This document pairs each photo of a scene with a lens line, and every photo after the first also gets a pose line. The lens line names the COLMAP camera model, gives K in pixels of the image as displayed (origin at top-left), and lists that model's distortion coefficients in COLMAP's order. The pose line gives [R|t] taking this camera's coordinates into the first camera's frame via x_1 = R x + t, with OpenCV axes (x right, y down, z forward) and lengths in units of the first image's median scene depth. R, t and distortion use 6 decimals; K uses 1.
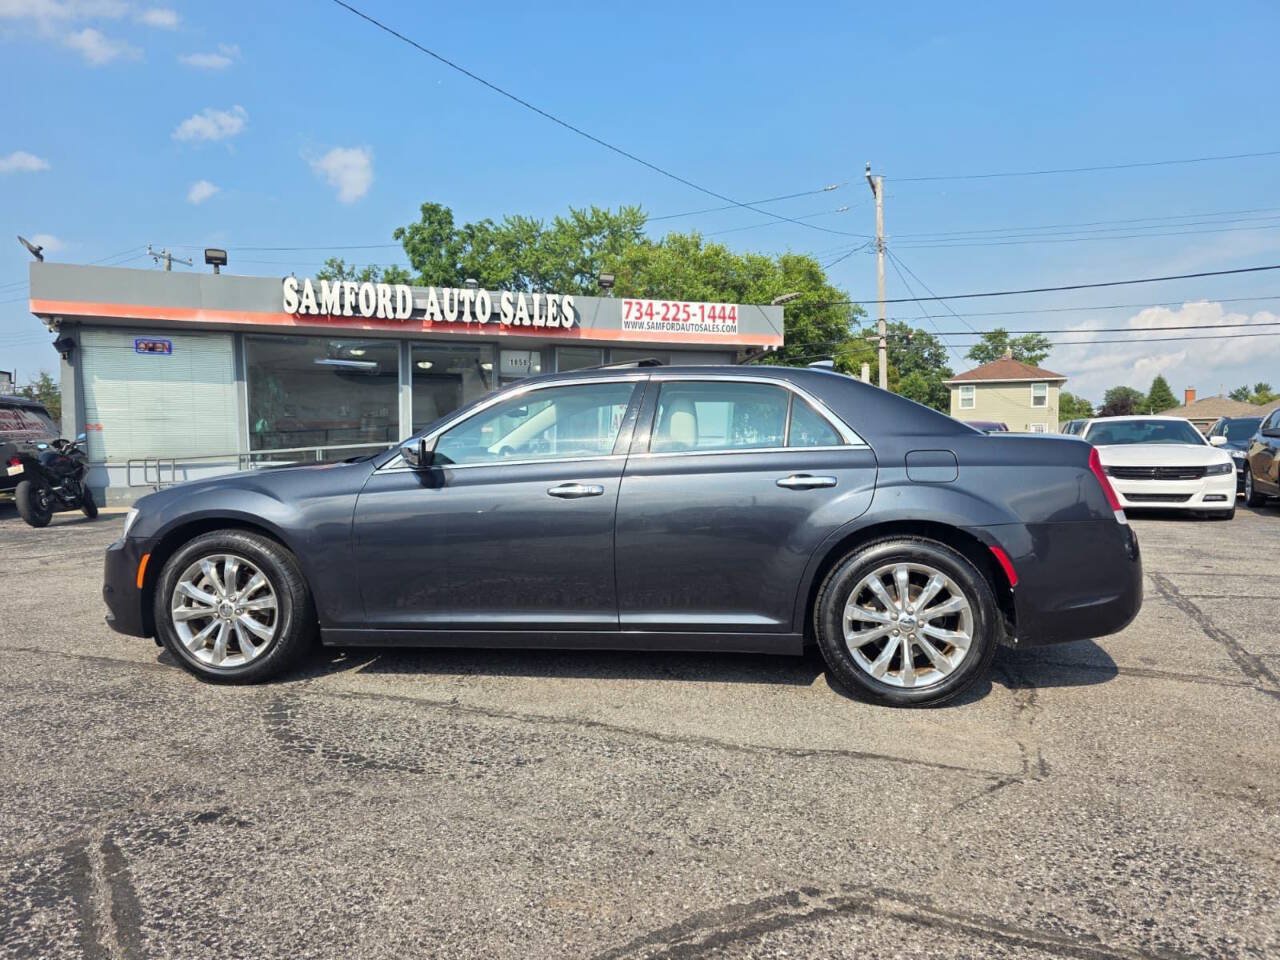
lens RADIAL K [[931.0, 0, 646.6], [0, 931.0, 499.9], [0, 0, 1]] dist [0.057690, -0.058369]
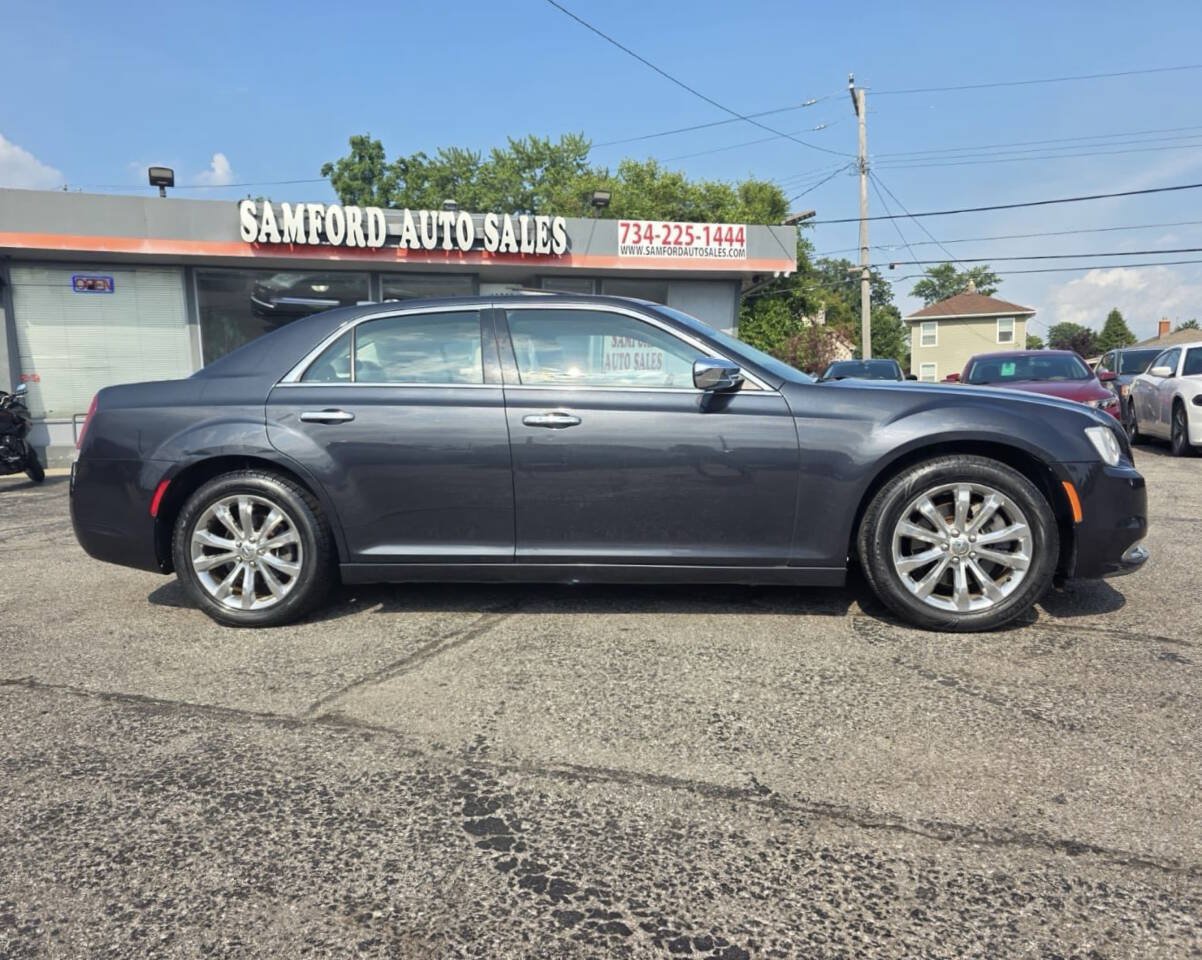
lens RADIAL K [[927.0, 0, 557.2], [0, 927.0, 493.5], [0, 0, 1]] dist [0.056170, -0.050887]
pose [[0.999807, -0.019671, -0.000088, -0.094292], [0.019653, 0.998697, 0.047100, -0.000695], [-0.000839, -0.047092, 0.998890, 0.117327]]
